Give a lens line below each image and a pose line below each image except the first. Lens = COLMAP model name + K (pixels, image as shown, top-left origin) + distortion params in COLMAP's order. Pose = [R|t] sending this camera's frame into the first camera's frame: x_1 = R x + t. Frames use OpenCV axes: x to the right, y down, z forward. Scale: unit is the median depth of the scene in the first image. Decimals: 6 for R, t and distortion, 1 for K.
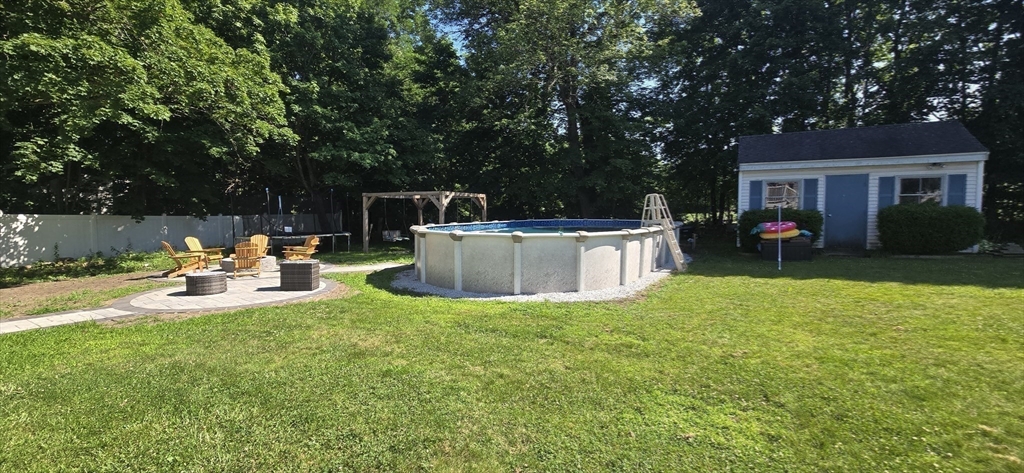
lens RADIAL K [[416.5, 0, 511.2], [0, 416.5, 235.1], [0, 0, 1]] dist [0.003615, 0.000319]
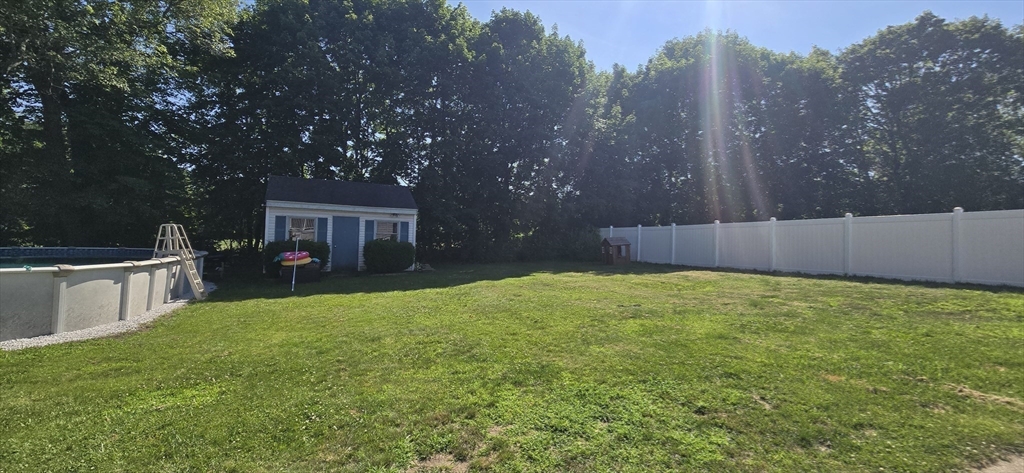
lens RADIAL K [[416.5, 0, 508.3], [0, 416.5, 229.1], [0, 0, 1]] dist [0.003615, 0.000319]
pose [[0.555775, 0.042273, 0.830257, -0.033995], [0.019477, 0.997770, -0.063840, -0.006980], [-0.831104, 0.051652, 0.553713, -0.206724]]
